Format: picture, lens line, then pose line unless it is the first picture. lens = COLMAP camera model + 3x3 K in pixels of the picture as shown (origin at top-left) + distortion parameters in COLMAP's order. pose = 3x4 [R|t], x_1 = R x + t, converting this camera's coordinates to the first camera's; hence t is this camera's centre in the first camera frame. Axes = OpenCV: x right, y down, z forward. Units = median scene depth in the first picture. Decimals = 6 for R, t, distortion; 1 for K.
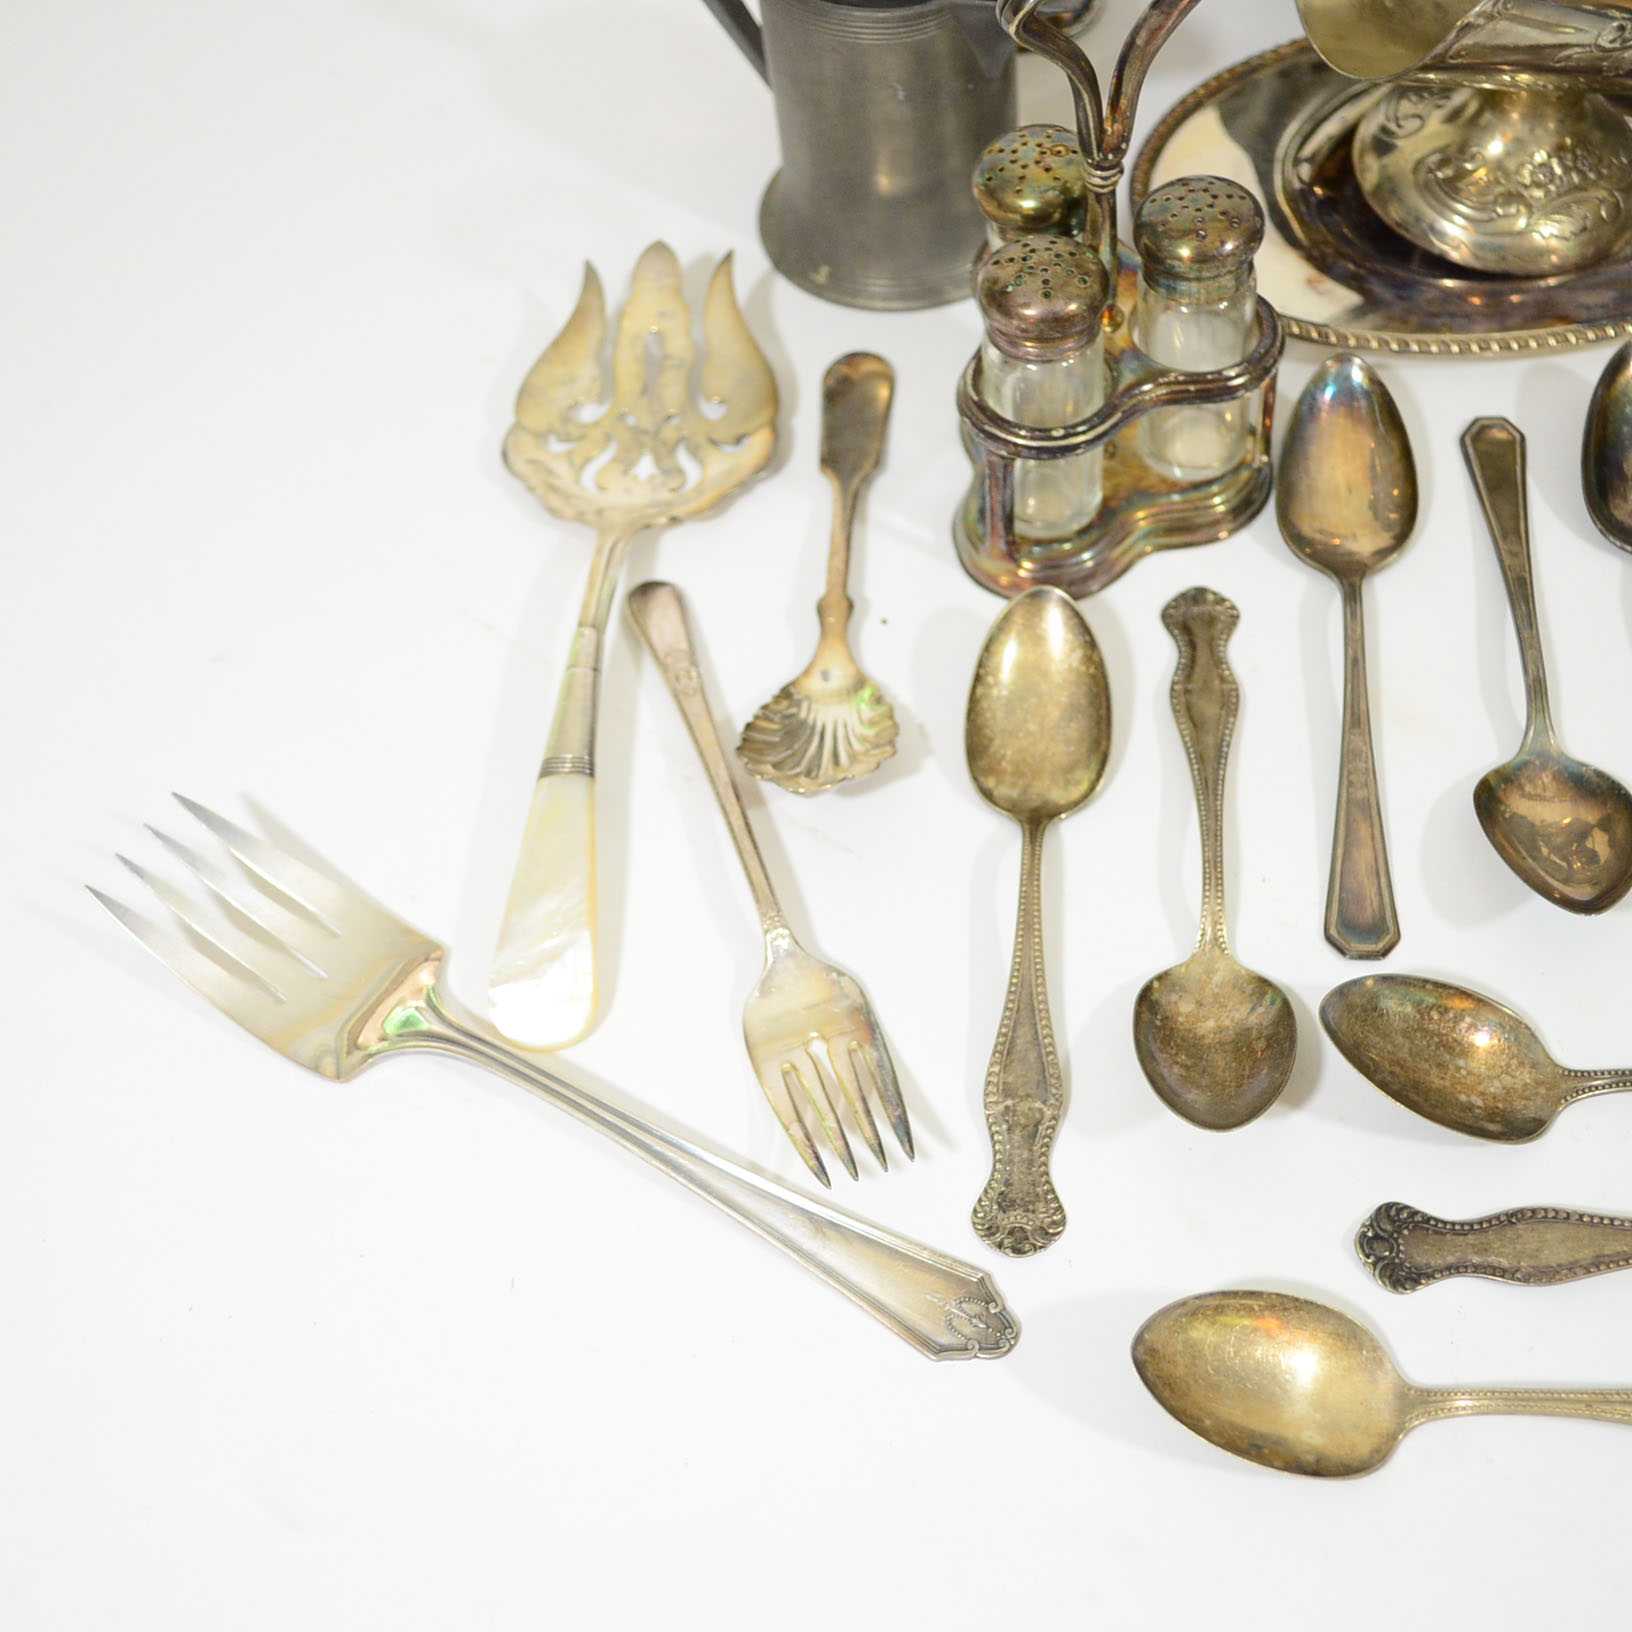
lens RADIAL K [[2140.7, 0, 833.9], [0, 2140.7, 820.0], [0, 0, 1]] dist [-0.022729, -0.016536]
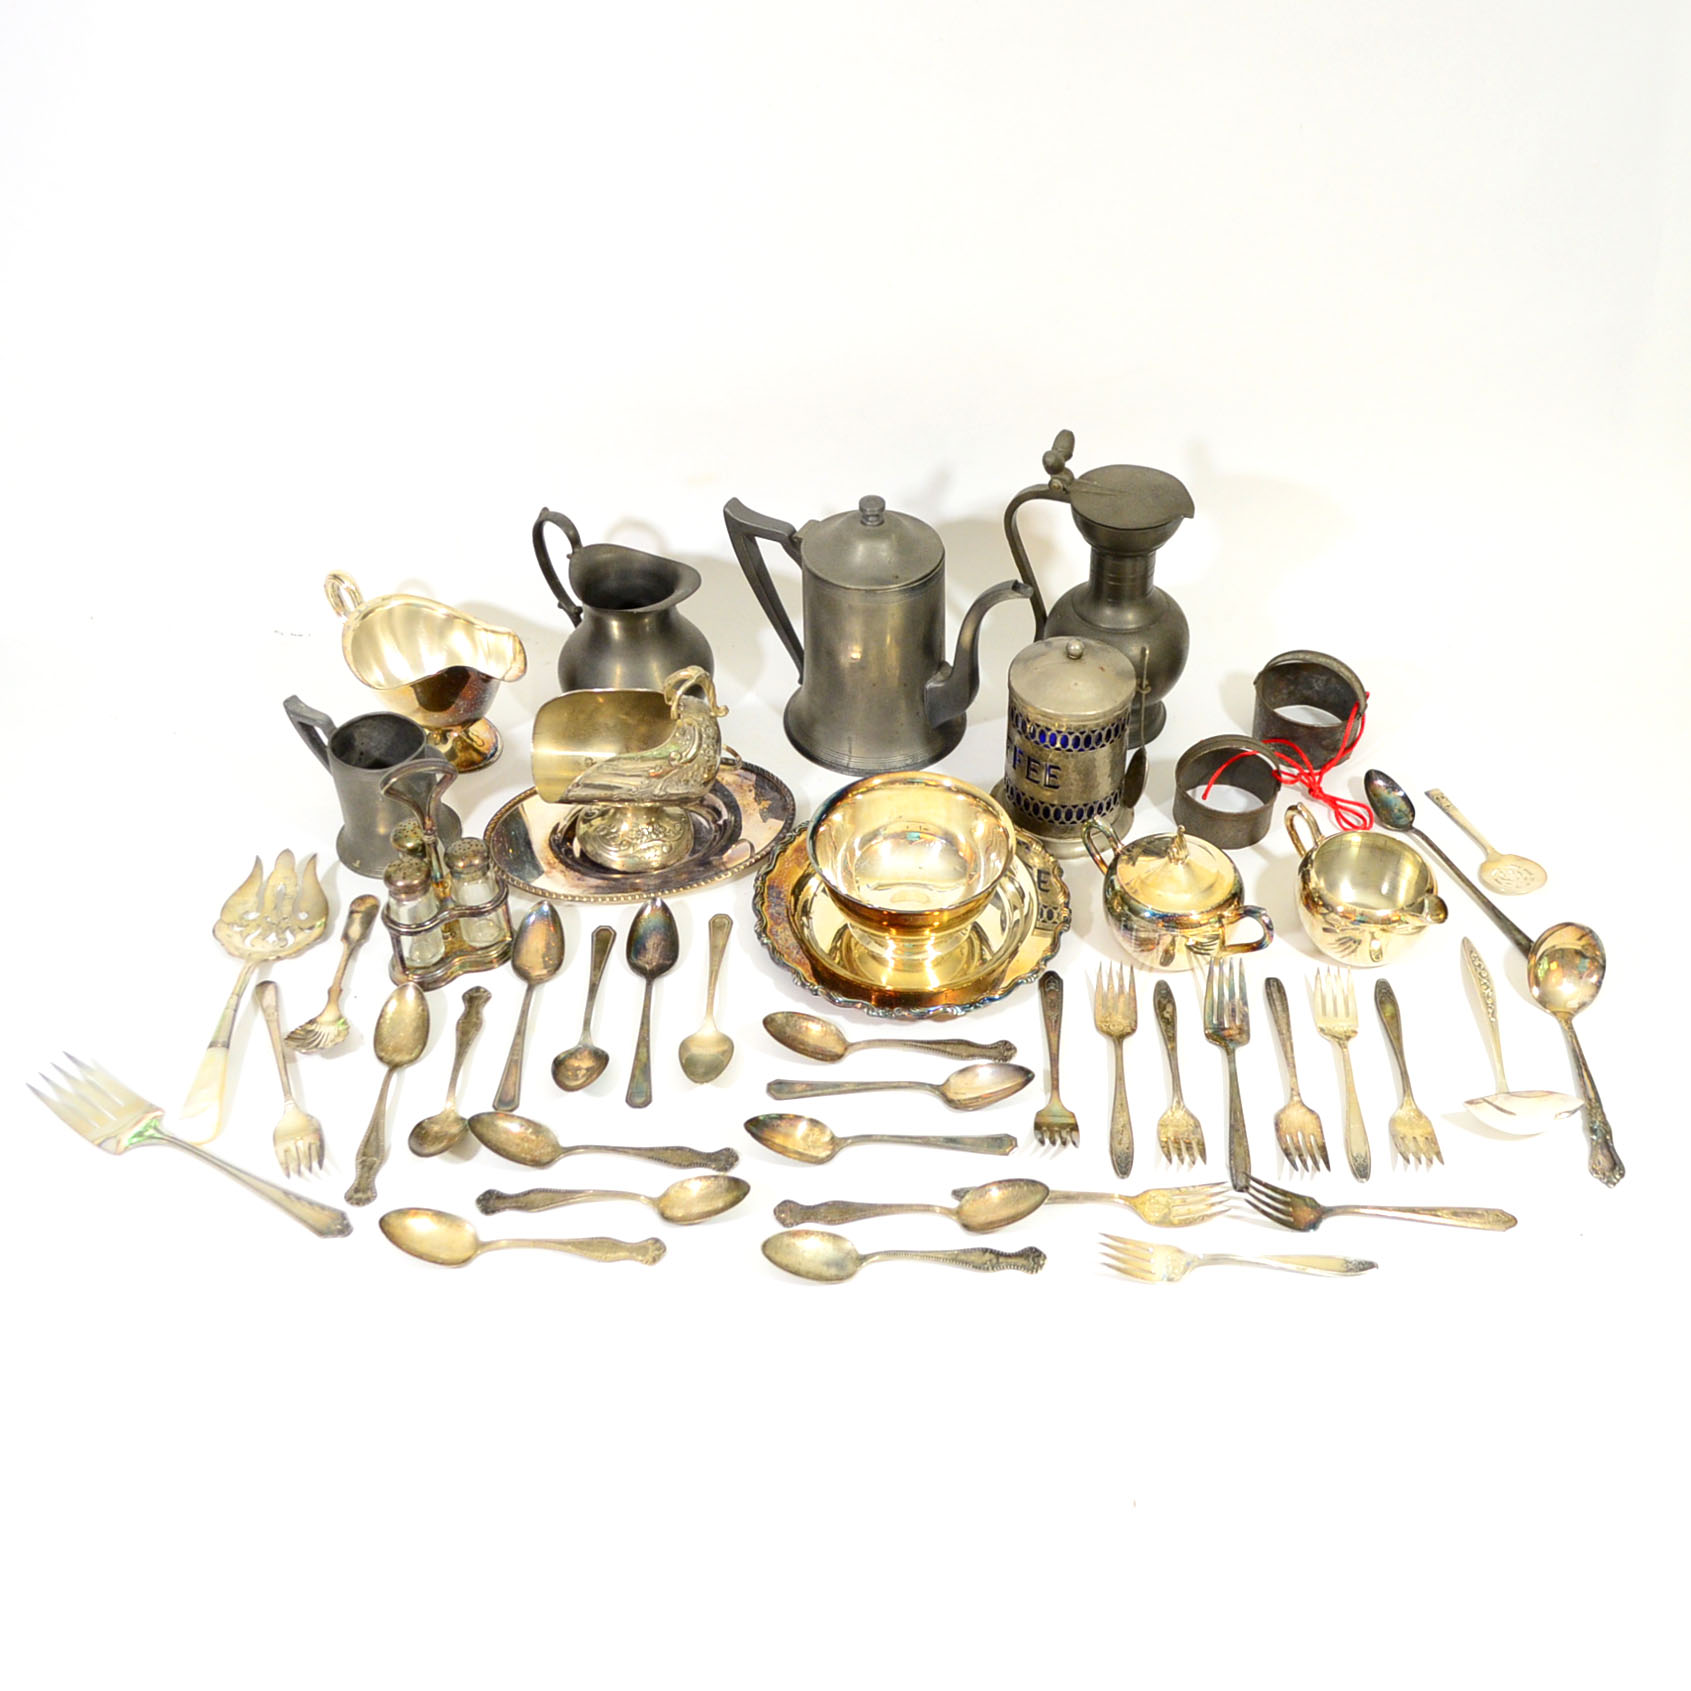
lens RADIAL K [[1923.5, 0, 922.2], [0, 1923.5, 827.5], [0, 0, 1]] dist [-0.013408, 0.007598]
pose [[0.991105, 0.031798, 0.129224, 0.397803], [0.000831, 0.969537, -0.244944, 0.279419], [-0.133076, 0.242873, 0.960887, -1.382366]]
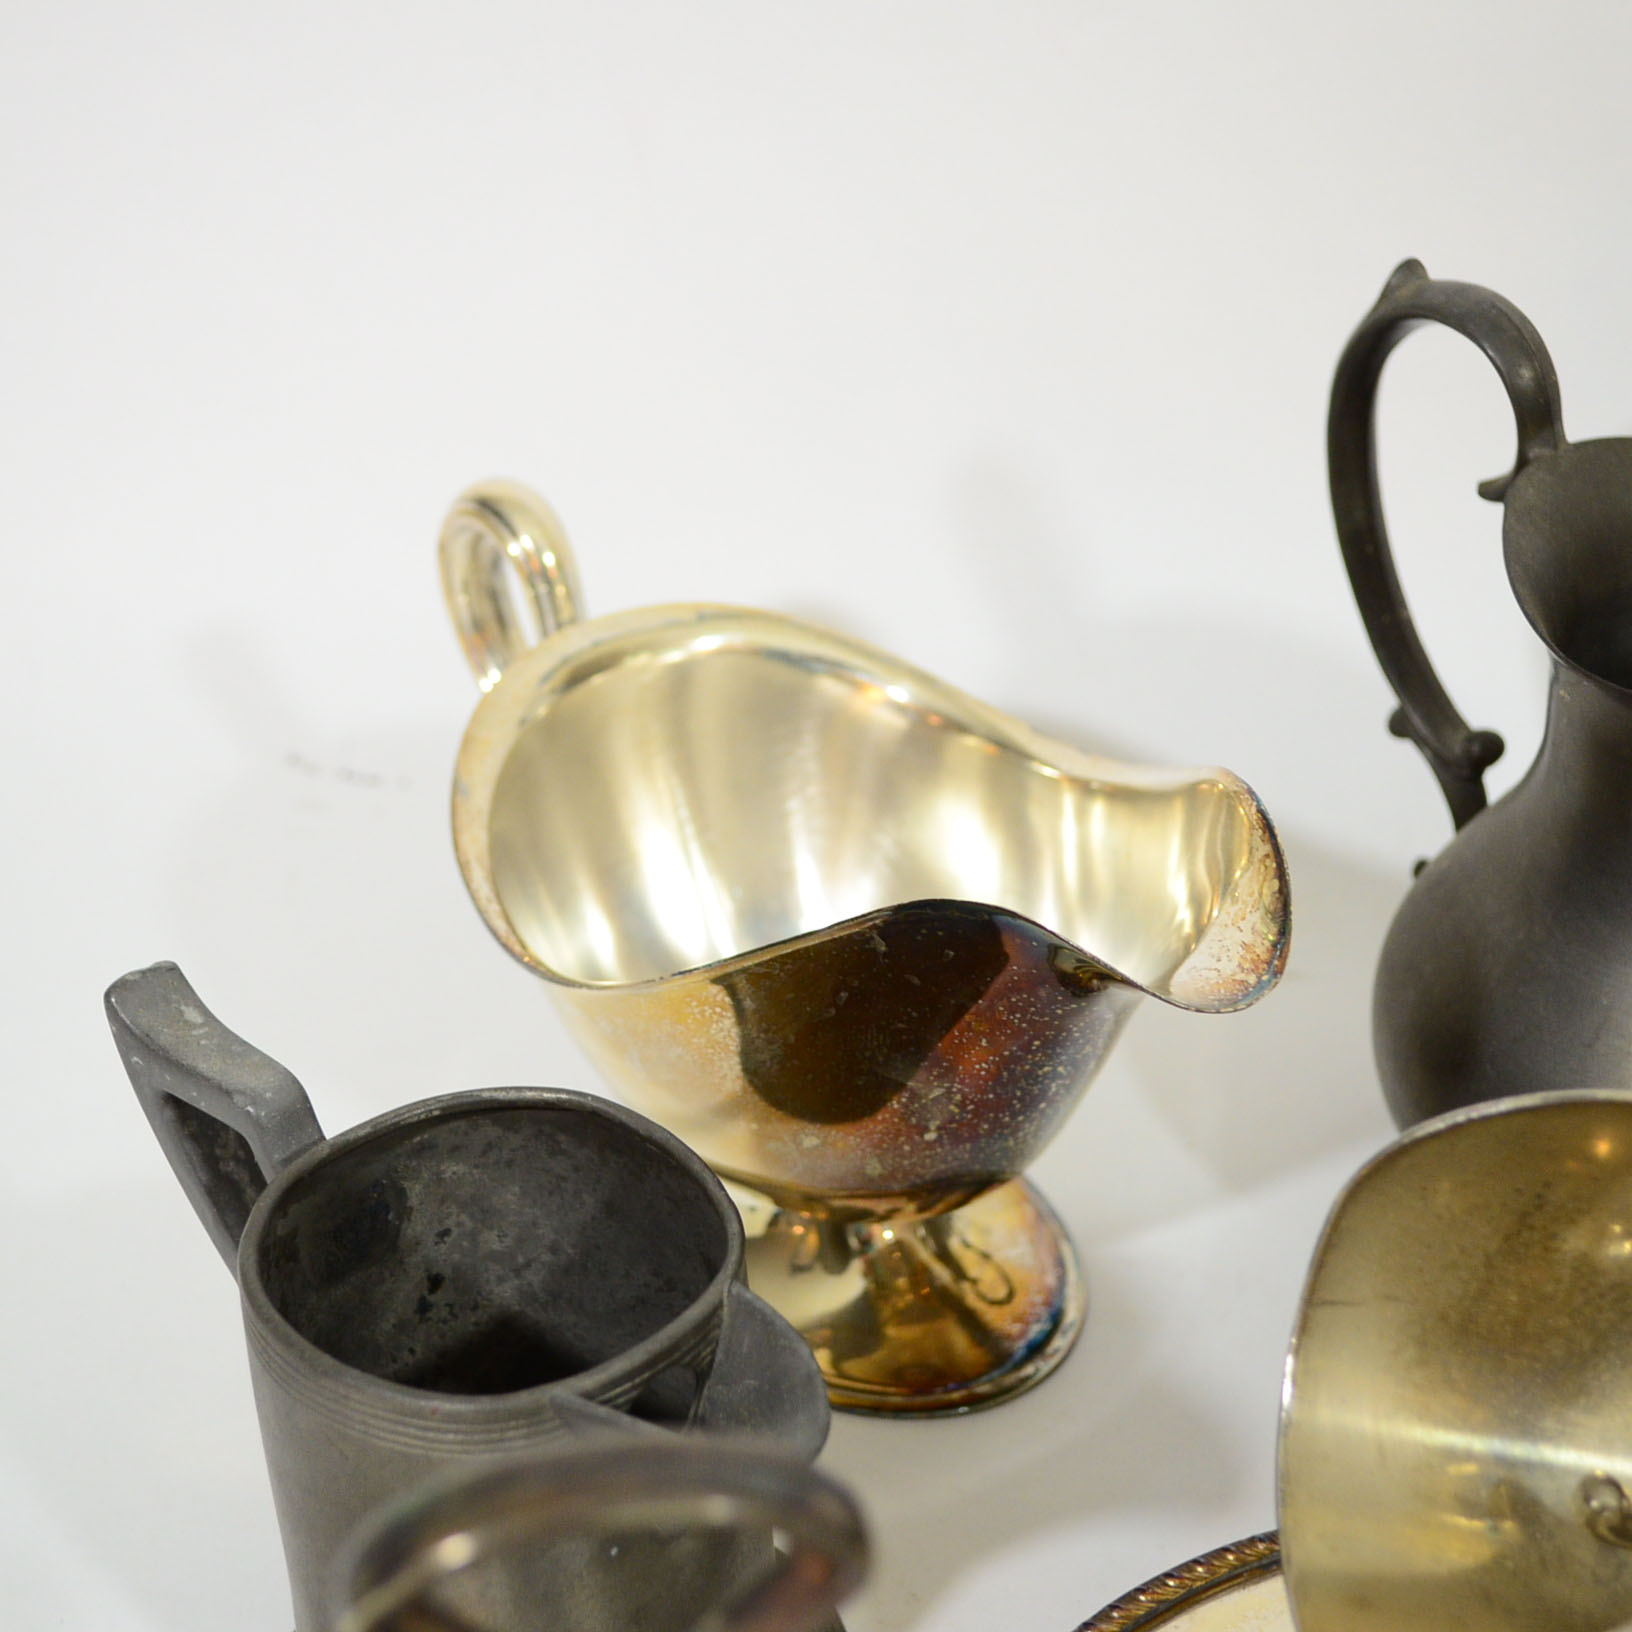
lens RADIAL K [[3188.7, 0, 844.5], [0, 3188.7, 816.3], [0, 0, 1]] dist [-0.010407, -0.026222]
pose [[0.980108, 0.143007, -0.137613, 0.200321], [-0.185814, 0.904815, -0.383123, -0.236846], [0.069725, 0.401072, 0.913389, 0.284230]]
